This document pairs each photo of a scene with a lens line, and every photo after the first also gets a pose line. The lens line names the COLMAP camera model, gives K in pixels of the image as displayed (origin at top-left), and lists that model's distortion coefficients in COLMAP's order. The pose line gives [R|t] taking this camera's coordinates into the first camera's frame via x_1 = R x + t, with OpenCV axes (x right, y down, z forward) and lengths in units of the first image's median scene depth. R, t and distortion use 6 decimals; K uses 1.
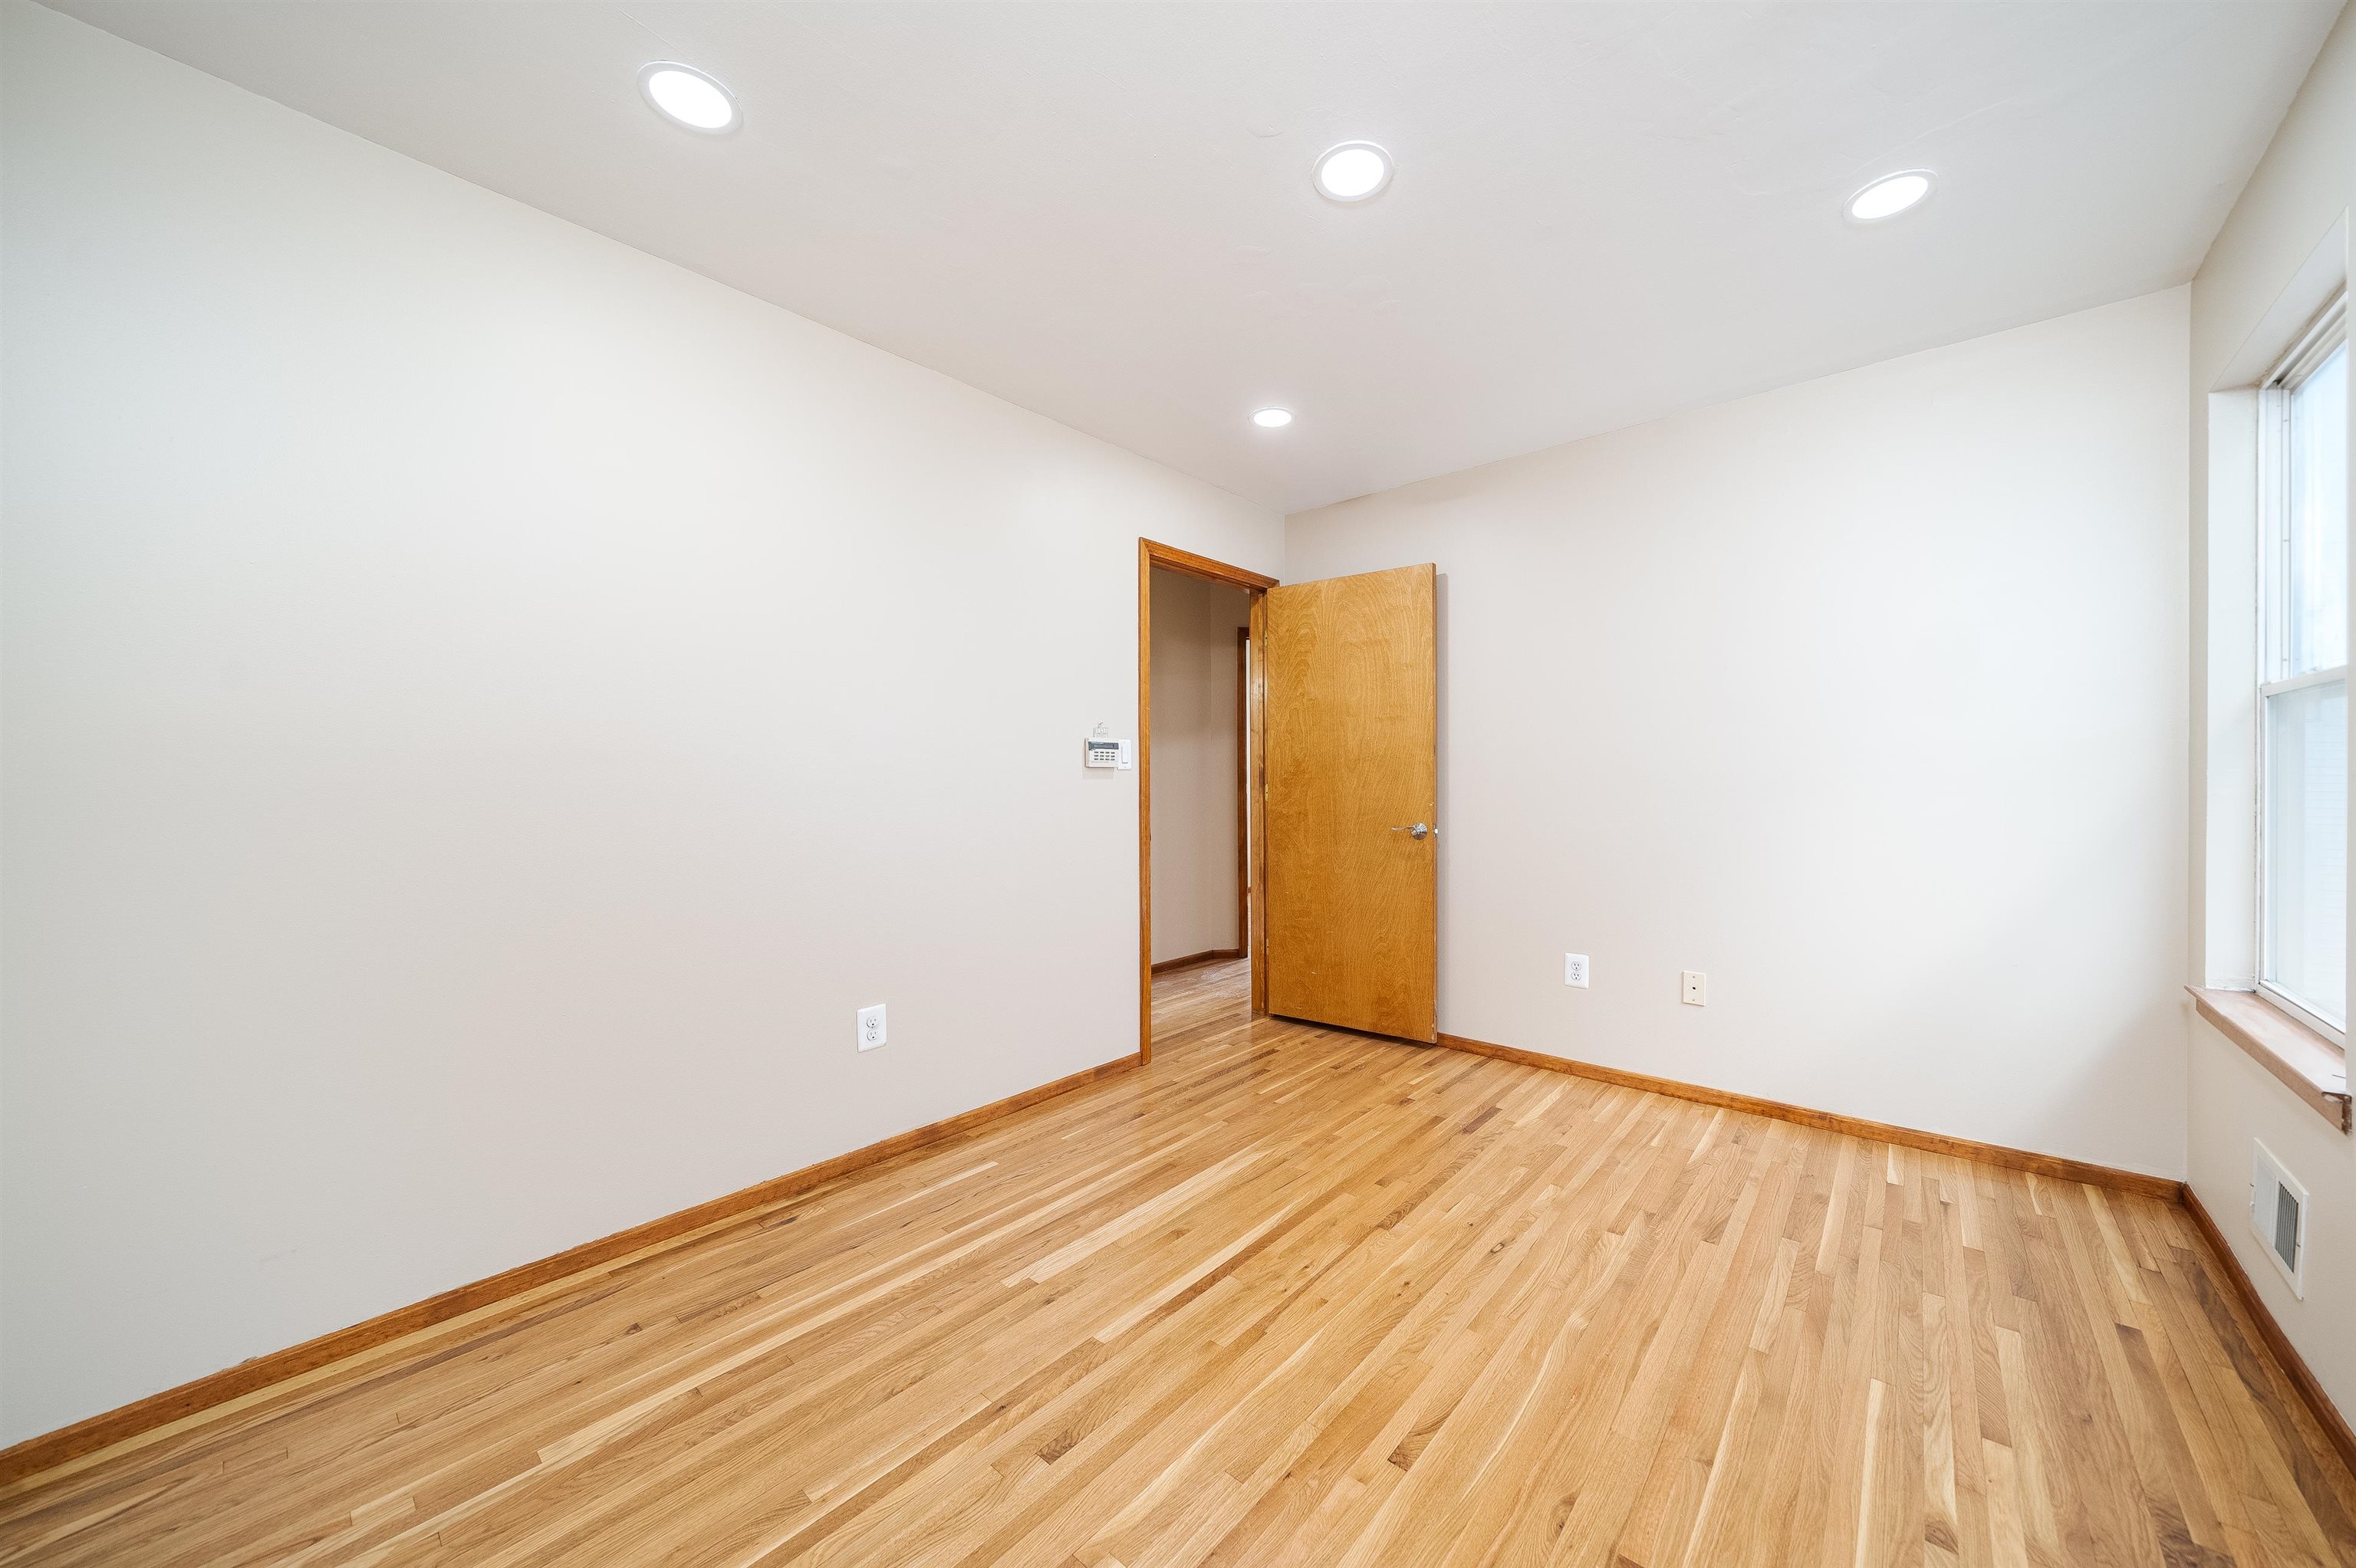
lens RADIAL K [[812.6, 0, 1181.3], [0, 812.6, 781.3], [0, 0, 1]] dist [0.000192, 0.000059]
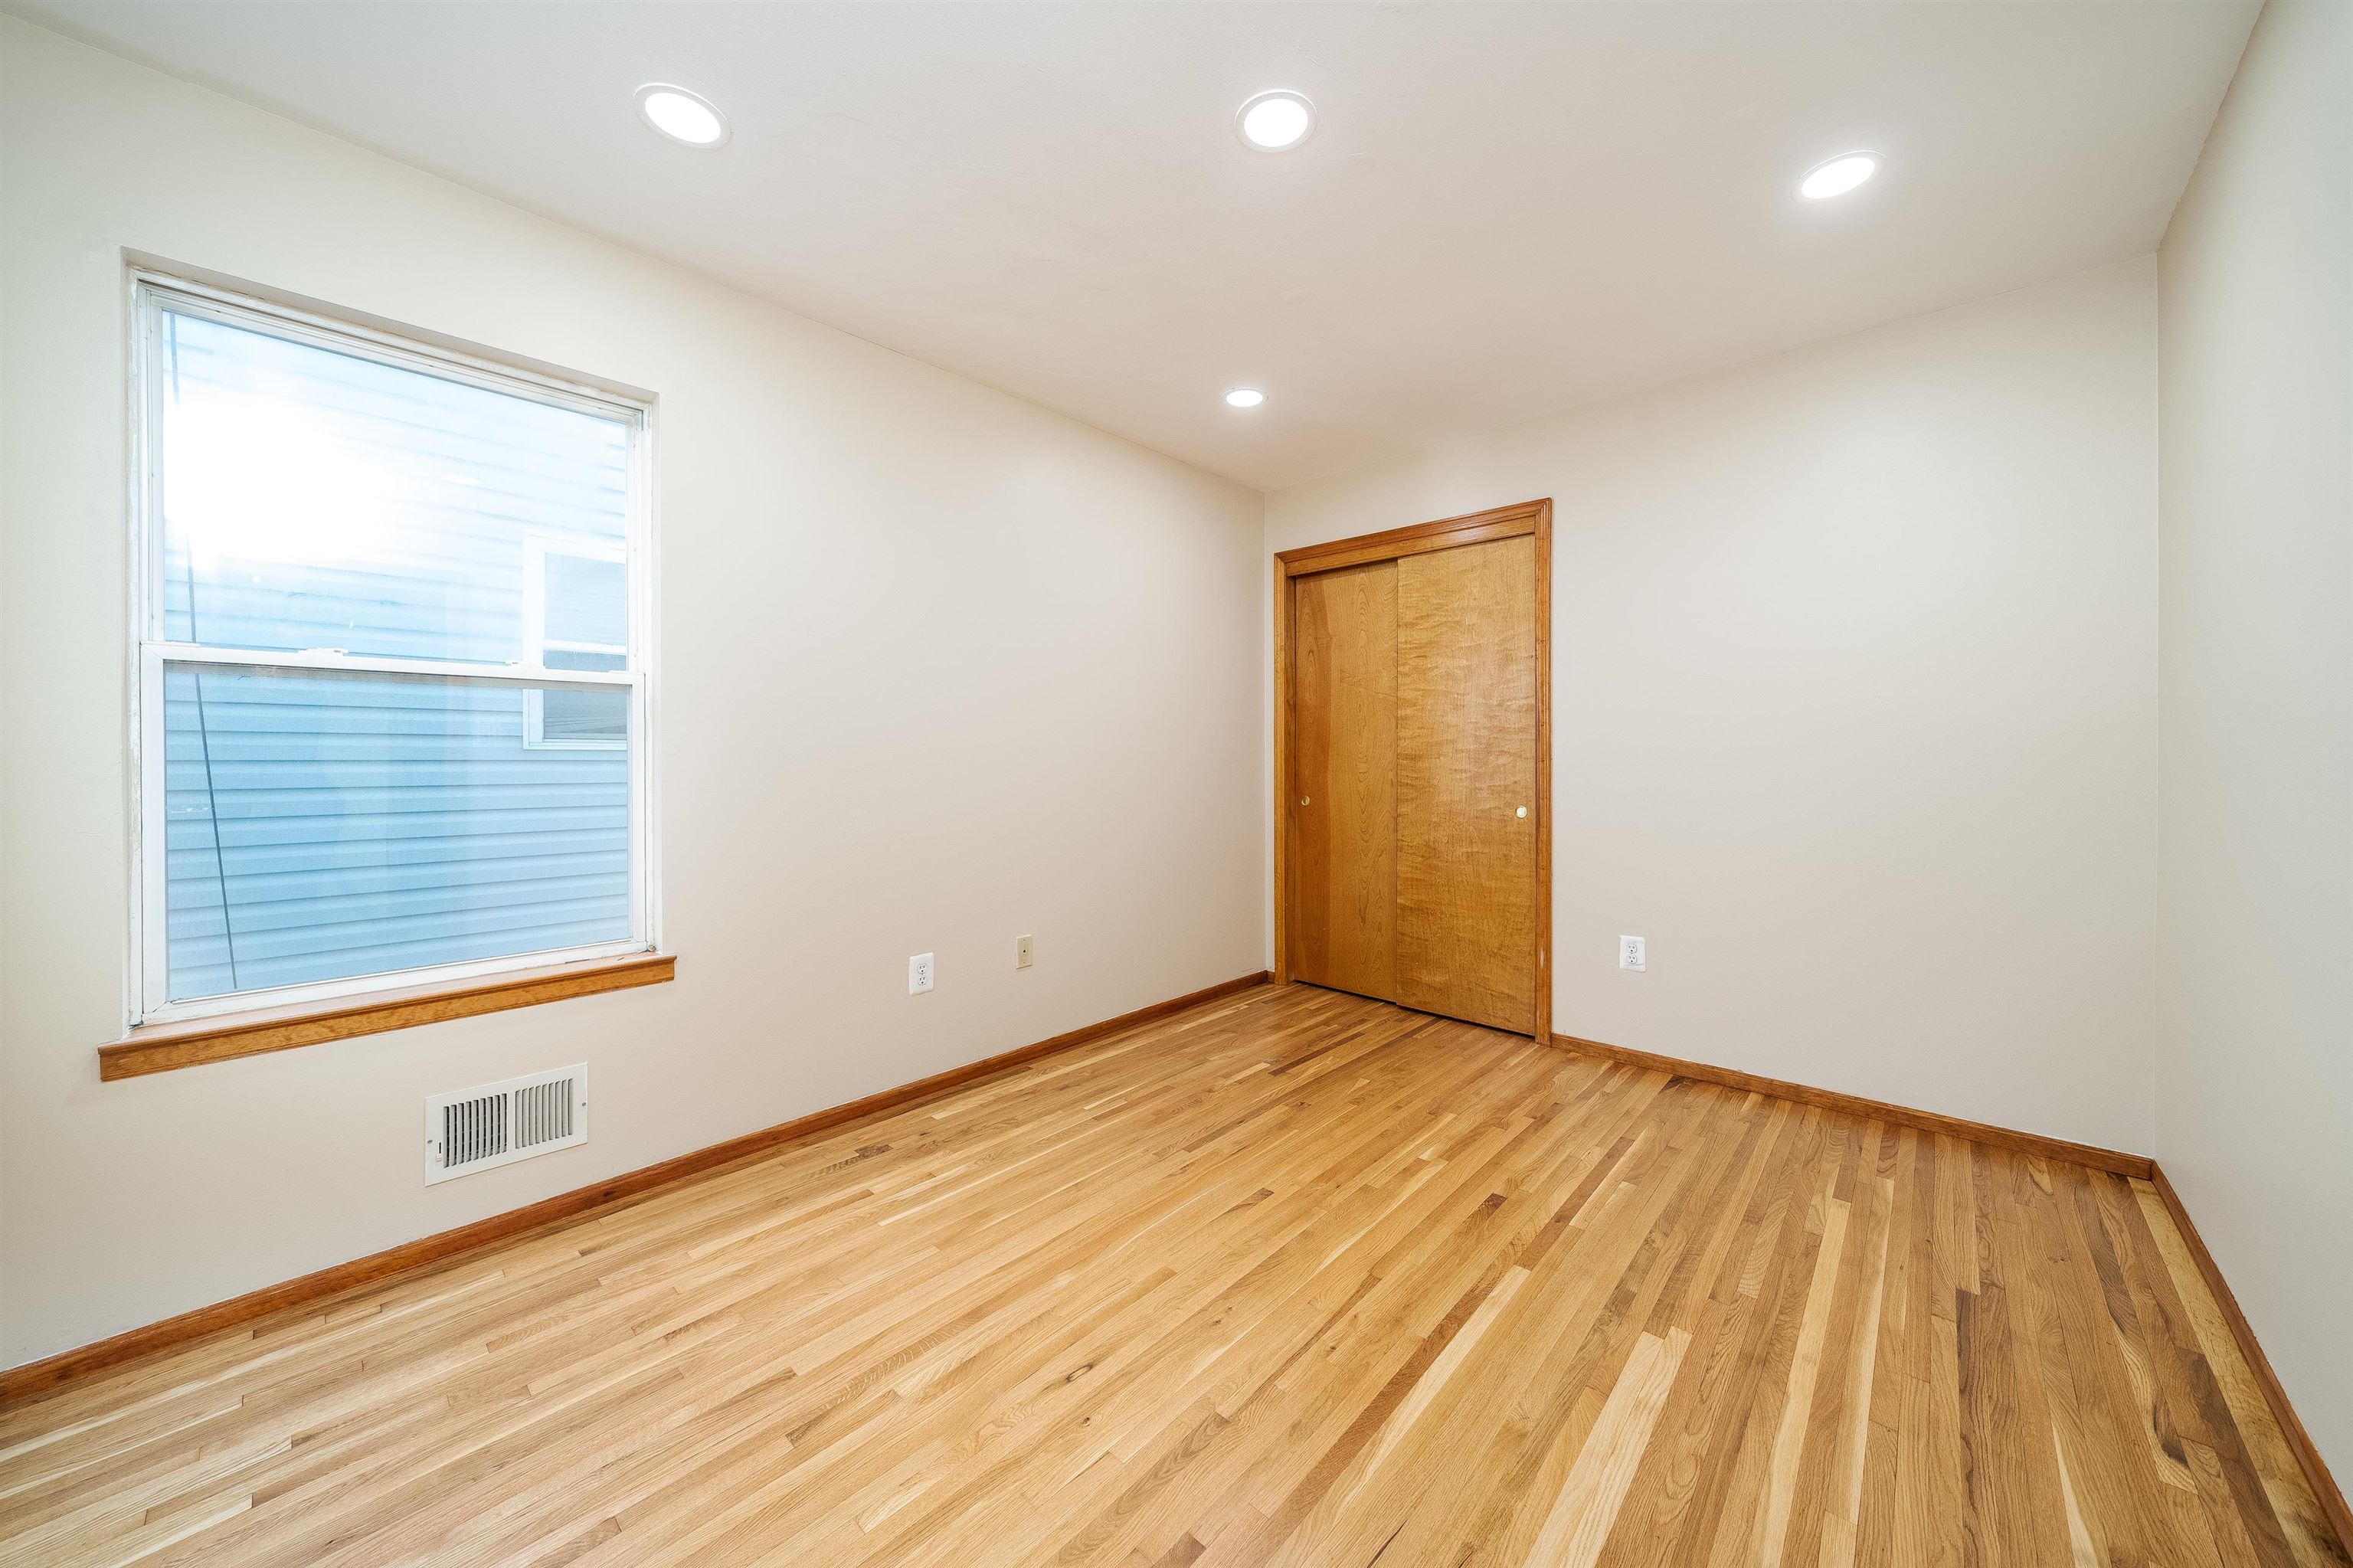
lens RADIAL K [[811.7, 0, 1172.9], [0, 811.7, 769.3], [0, 0, 1]] dist [0.000192, 0.000059]
pose [[-0.999897, 0.006798, 0.012670, 0.340904], [0.006949, 0.999905, 0.011917, 0.009465], [-0.012588, 0.012004, -0.999849, 2.055089]]
